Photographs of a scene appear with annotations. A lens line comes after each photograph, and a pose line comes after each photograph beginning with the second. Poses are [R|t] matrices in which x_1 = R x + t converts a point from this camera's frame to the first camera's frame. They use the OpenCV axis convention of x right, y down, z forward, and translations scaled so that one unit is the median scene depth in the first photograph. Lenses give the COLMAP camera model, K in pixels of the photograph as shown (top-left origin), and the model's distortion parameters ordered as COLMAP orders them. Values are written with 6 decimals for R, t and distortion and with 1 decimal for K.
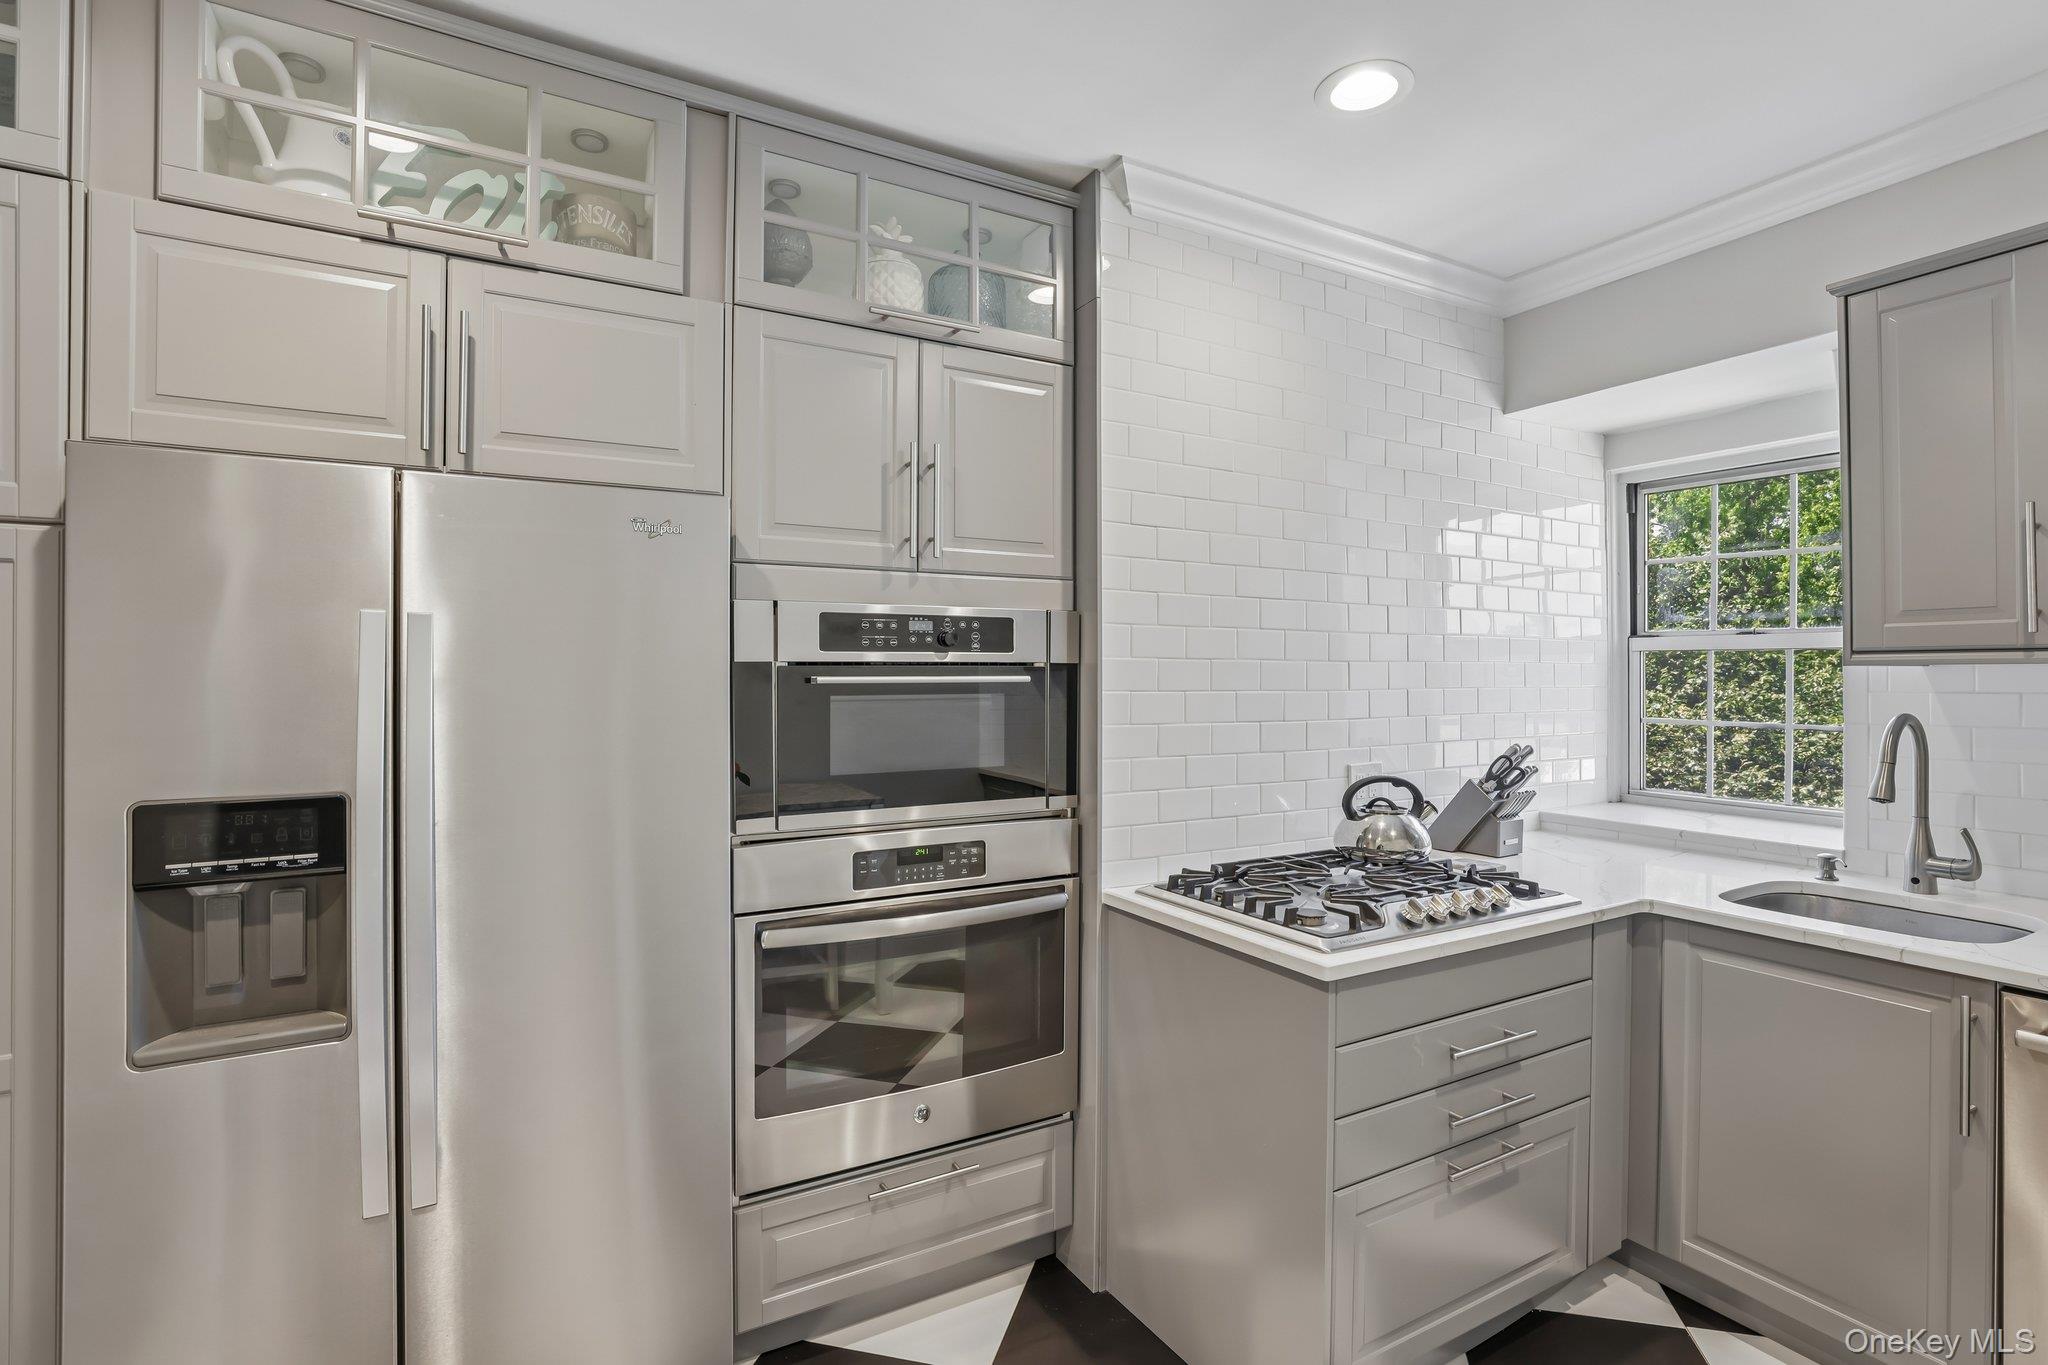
lens RADIAL K [[889.1, 0, 1063.6], [0, 889.1, 664.3], [0, 0, 1]] dist [-0.042338, 0.022906]
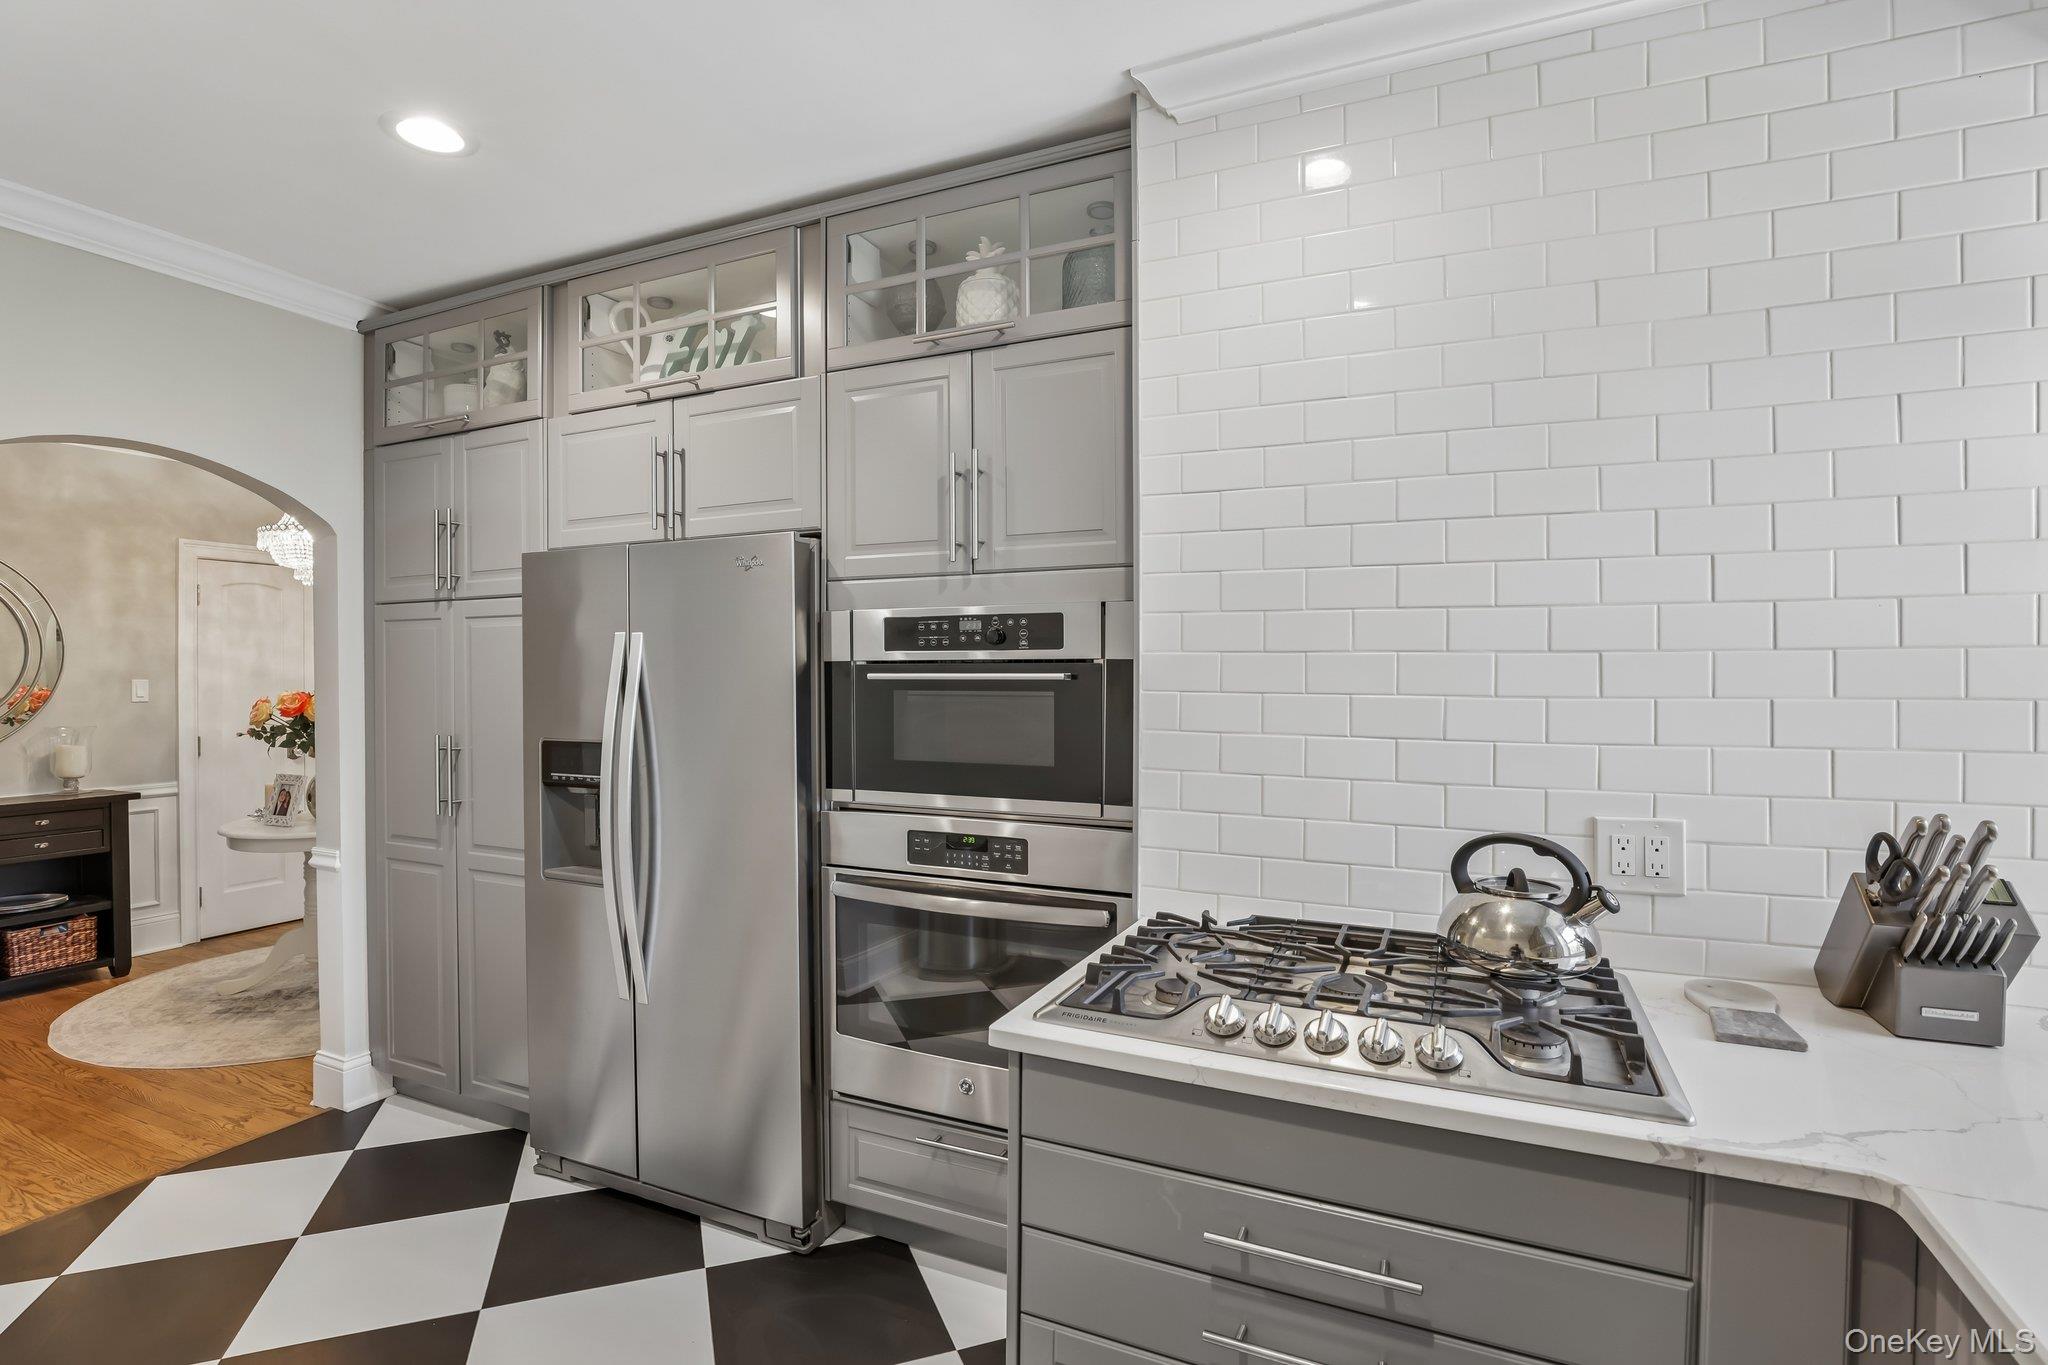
lens RADIAL K [[920.3, 0, 934.0], [0, 920.3, 687.5], [0, 0, 1]] dist [-0.032757, 0.007897]
pose [[0.604013, 0.009040, -0.796923, 0.680591], [0.002268, 0.999912, 0.013061, 0.015853], [0.796971, -0.009696, 0.603939, 0.306773]]
